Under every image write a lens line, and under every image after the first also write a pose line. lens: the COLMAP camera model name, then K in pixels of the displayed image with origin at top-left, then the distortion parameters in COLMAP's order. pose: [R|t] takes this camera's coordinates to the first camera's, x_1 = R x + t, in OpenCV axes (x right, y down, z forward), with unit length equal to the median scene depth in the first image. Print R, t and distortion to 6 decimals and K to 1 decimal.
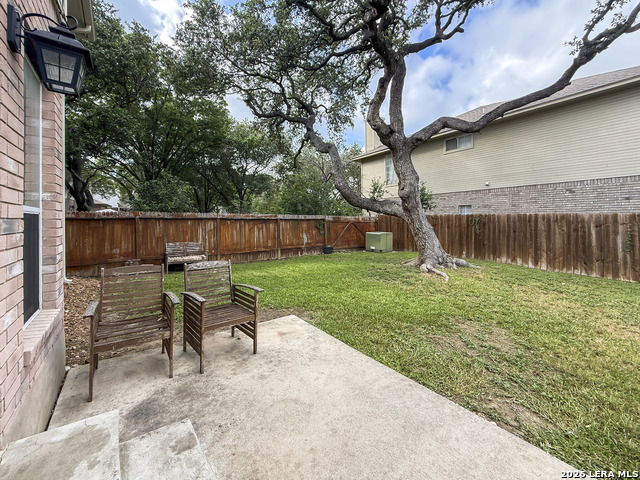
lens RADIAL K [[262.6, 0, 320.2], [0, 262.6, 240.1], [0, 0, 1]] dist [-0.010520, 0.000053]
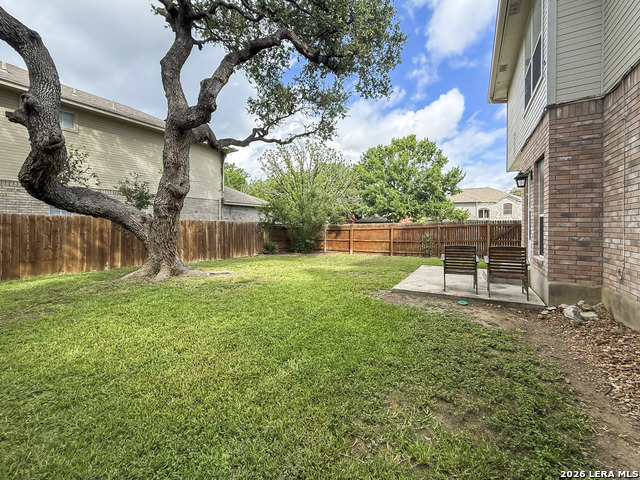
lens RADIAL K [[262.6, 0, 322.0], [0, 262.6, 234.2], [0, 0, 1]] dist [-0.010520, 0.000053]
pose [[-0.386368, -0.042633, 0.921359, -0.659398], [0.031175, 0.997757, 0.059242, -0.090552], [-0.921818, 0.051613, -0.384172, 0.981856]]
